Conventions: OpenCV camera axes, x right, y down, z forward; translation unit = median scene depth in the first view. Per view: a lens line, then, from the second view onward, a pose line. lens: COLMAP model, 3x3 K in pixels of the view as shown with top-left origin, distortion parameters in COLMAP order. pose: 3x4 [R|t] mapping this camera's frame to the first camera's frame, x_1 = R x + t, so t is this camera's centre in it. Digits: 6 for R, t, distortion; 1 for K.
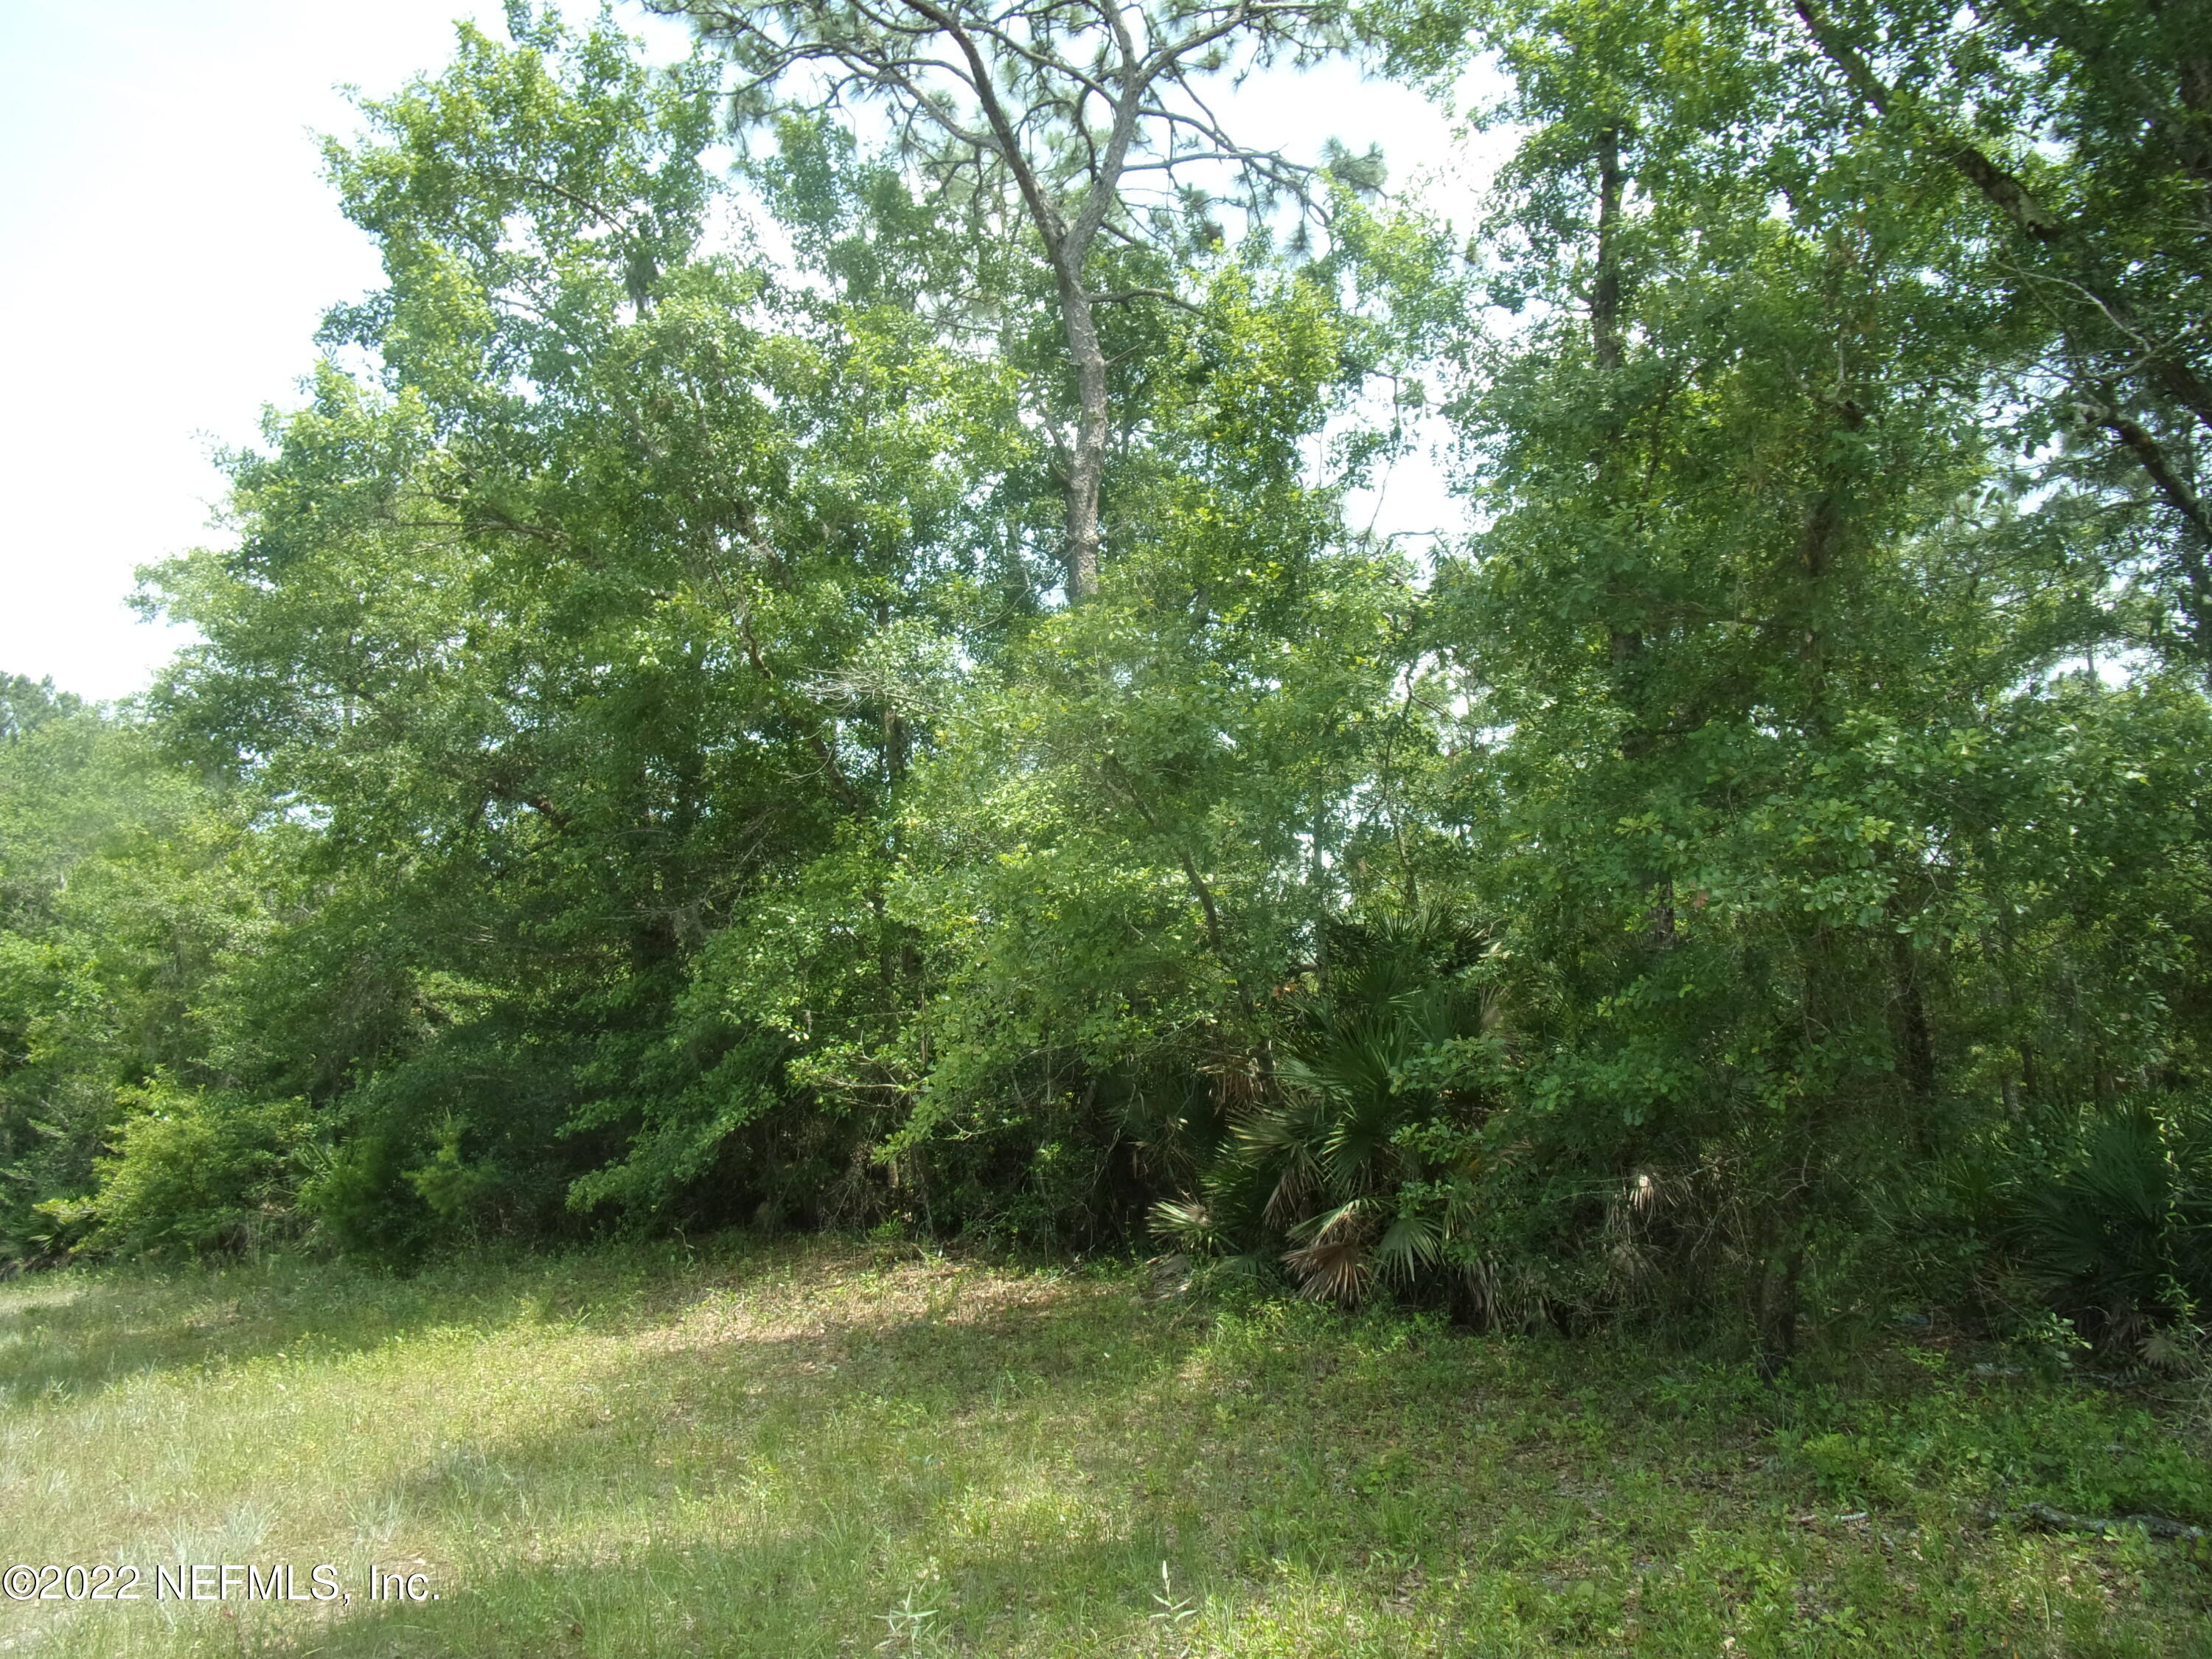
lens RADIAL K [[1580.4, 0, 1106.0], [0, 1580.4, 829.5], [0, 0, 1]] dist [-0.007777, 0.007880]
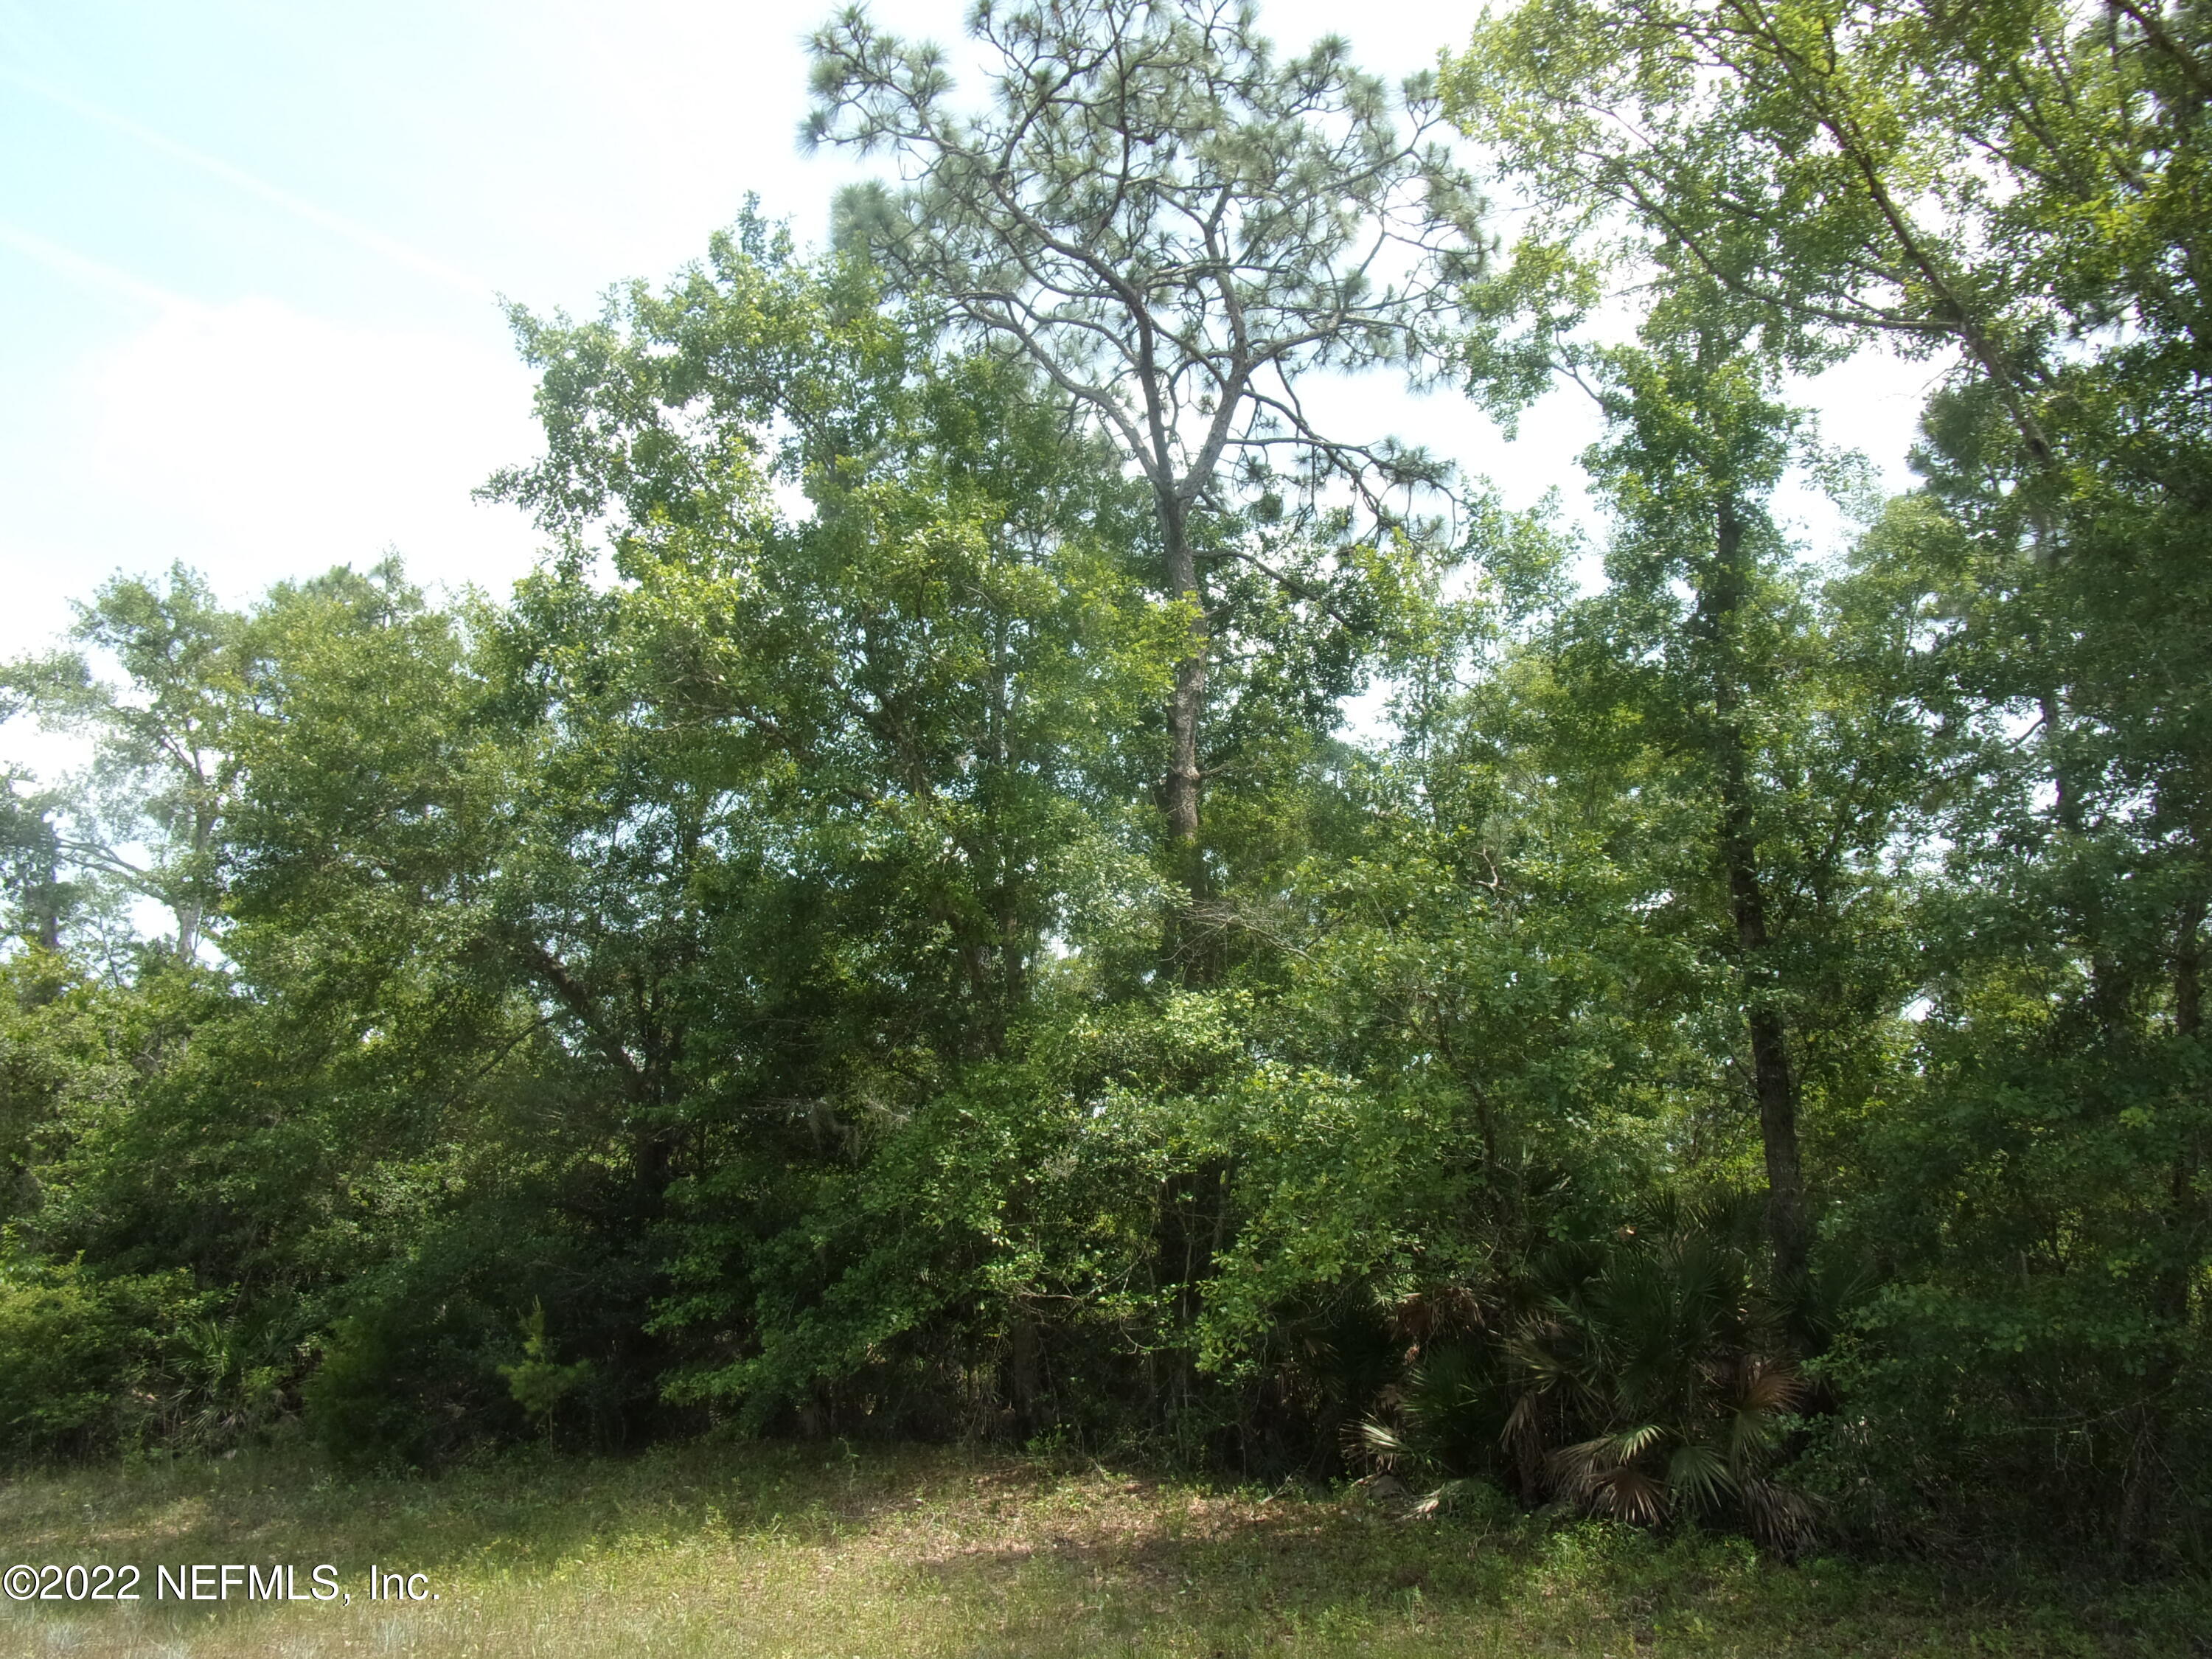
lens RADIAL K [[1596.8, 0, 1067.9], [0, 1596.8, 857.0], [0, 0, 1]] dist [-0.034820, 0.042419]
pose [[0.978246, 0.095811, 0.183998, -0.242583], [-0.075865, 0.990745, -0.112554, -0.002129], [-0.193079, 0.096147, 0.976461, -0.019316]]
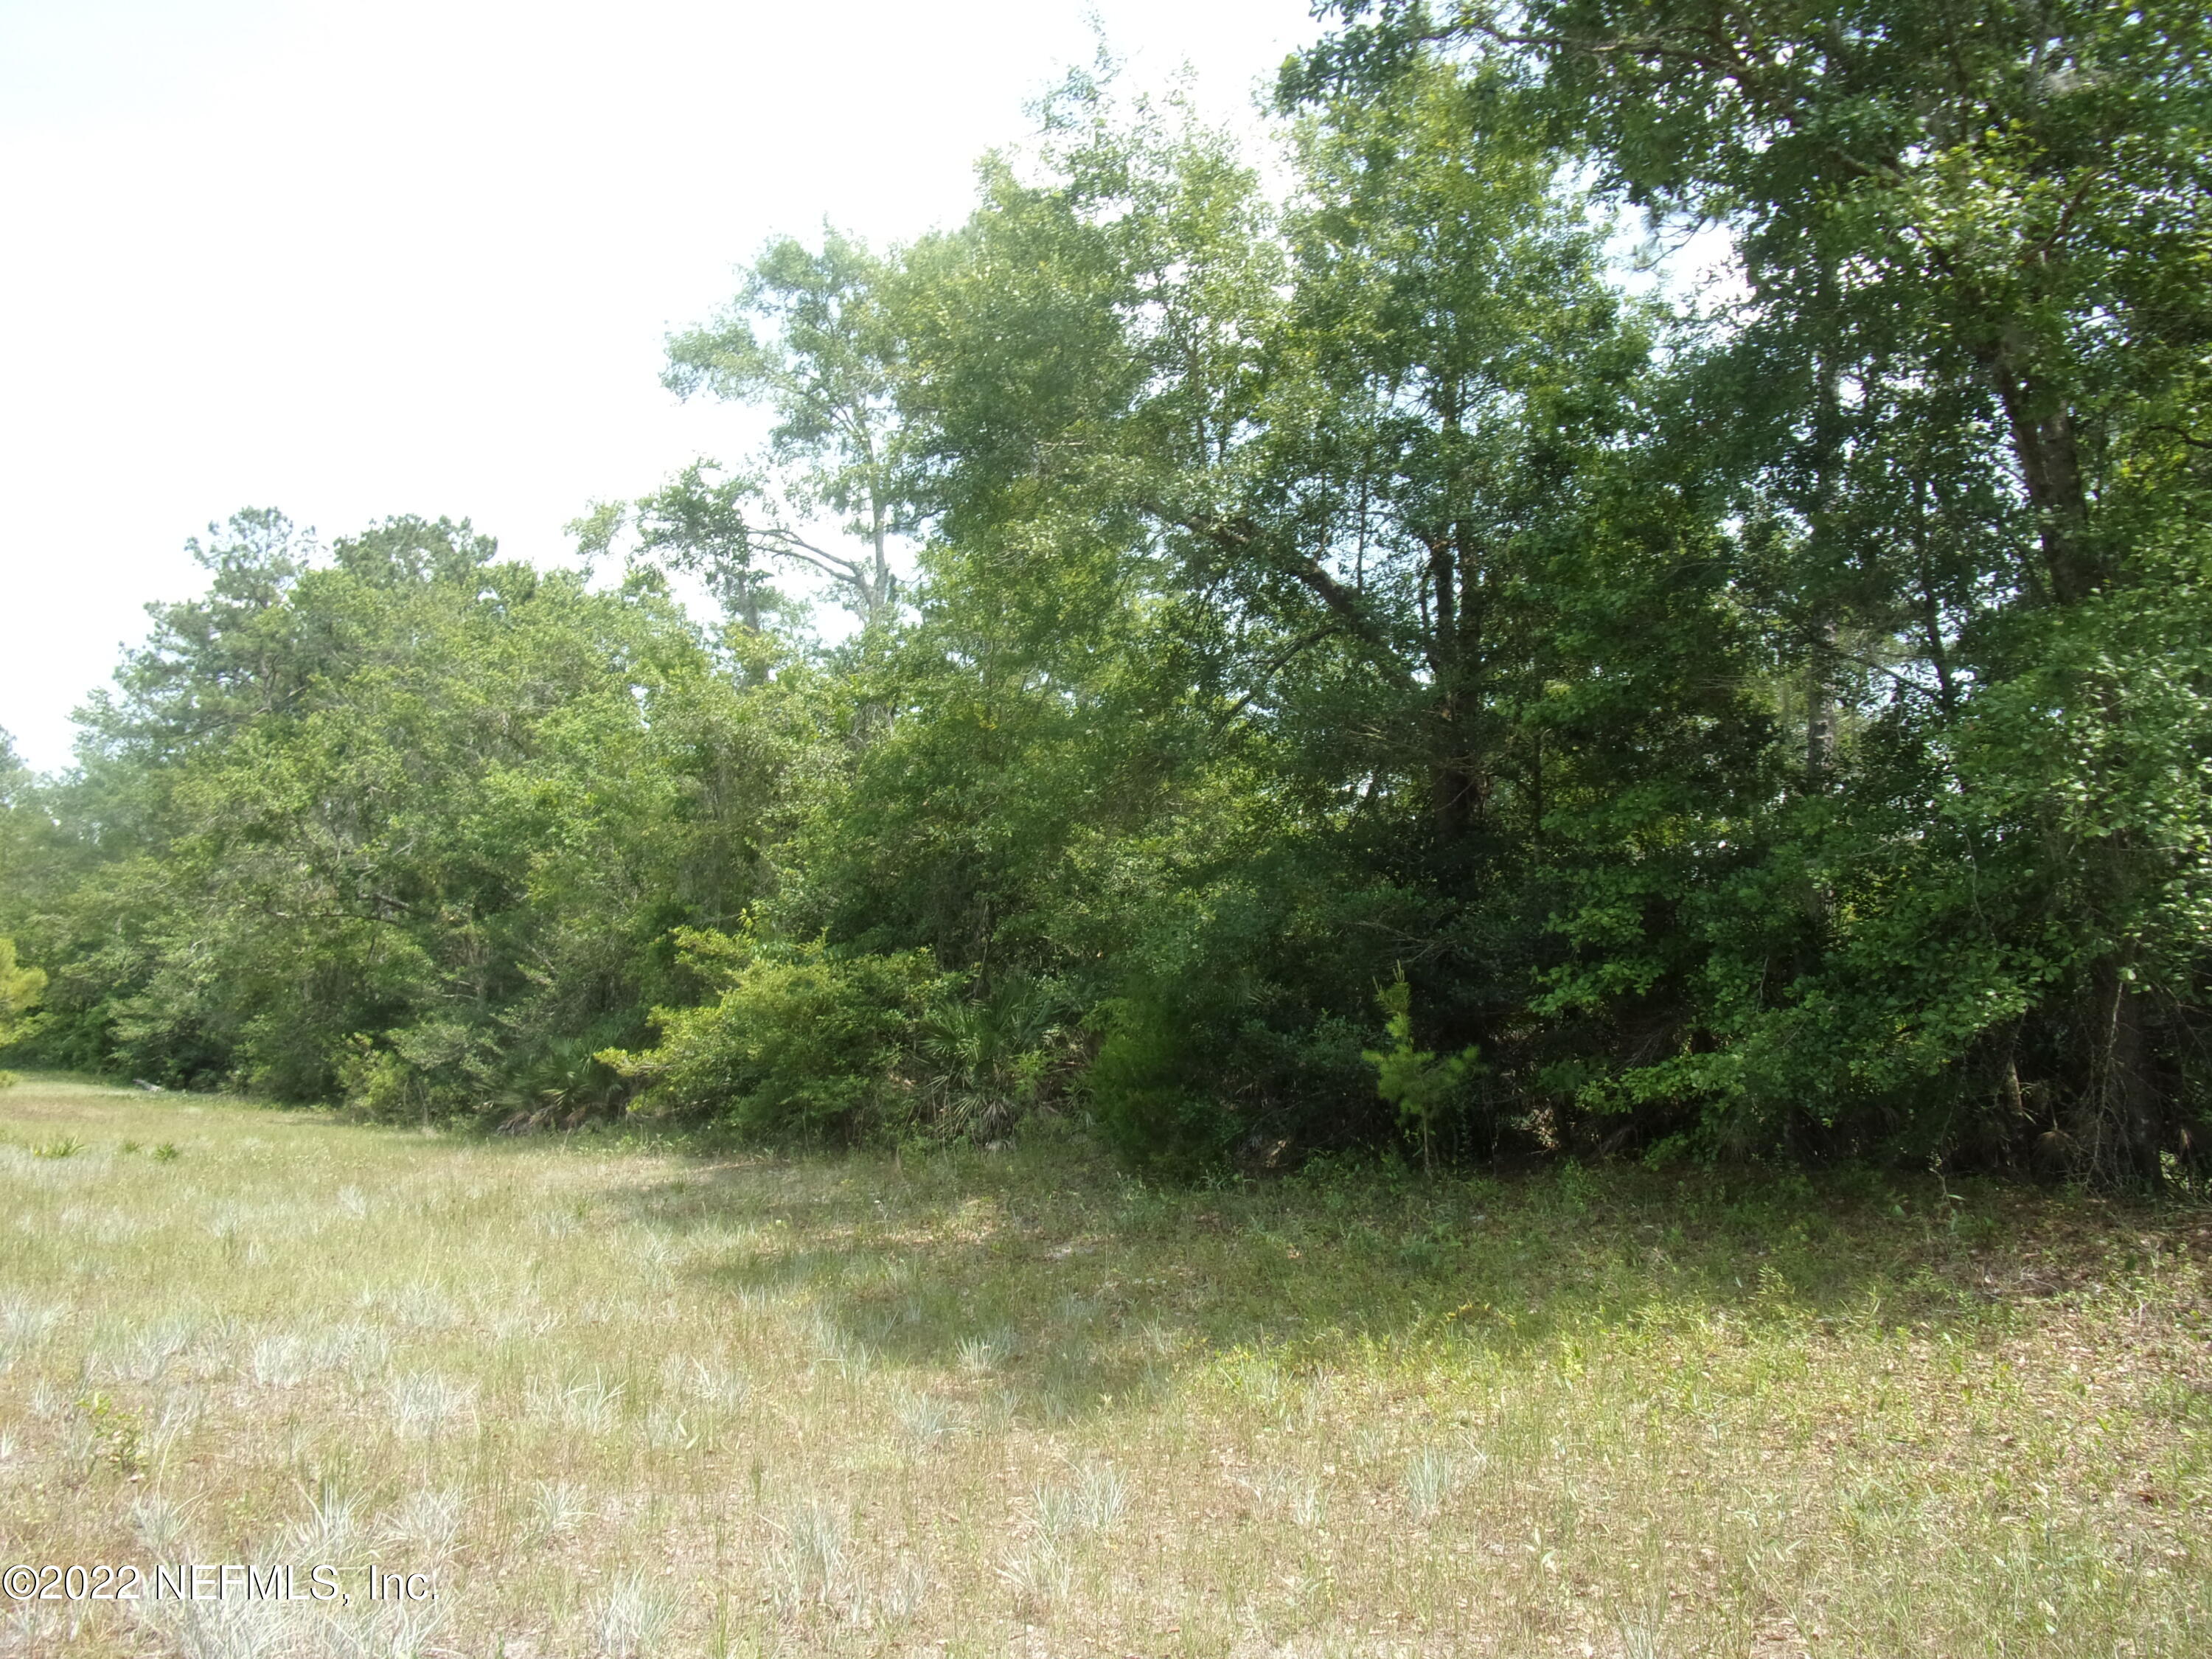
lens RADIAL K [[1580.4, 0, 1106.0], [0, 1580.4, 829.5], [0, 0, 1]] dist [-0.007777, 0.007880]
pose [[0.987826, 0.037009, -0.151094, -0.350540], [-0.027596, 0.997573, 0.063931, 0.061489], [0.153094, -0.058984, 0.986450, 0.235767]]
